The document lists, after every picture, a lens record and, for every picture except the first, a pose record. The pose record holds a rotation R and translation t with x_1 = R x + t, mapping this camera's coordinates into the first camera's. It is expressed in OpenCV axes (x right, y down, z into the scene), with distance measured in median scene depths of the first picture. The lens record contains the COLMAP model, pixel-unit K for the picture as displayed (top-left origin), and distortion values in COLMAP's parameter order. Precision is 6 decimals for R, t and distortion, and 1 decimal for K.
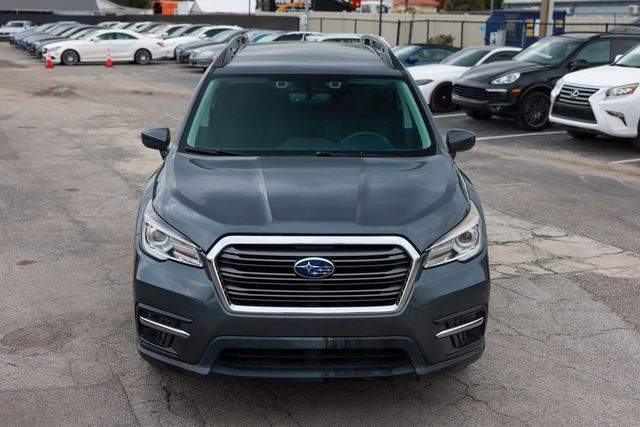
lens RADIAL K [[840.6, 0, 320.0], [0, 840.6, 213.5], [0, 0, 1]] dist [0.013265, 0.030079]
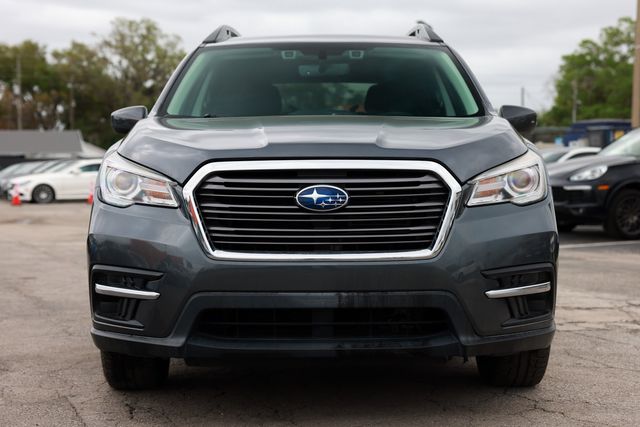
lens RADIAL K [[1071.2, 0, 330.7], [0, 1071.2, 211.6], [0, 0, 1]] dist [0.152384, -0.063146]
pose [[0.999565, -0.013734, -0.026115, 0.024185], [0.008728, 0.983085, -0.182944, 0.236034], [0.028186, 0.182636, 0.982776, 0.037586]]
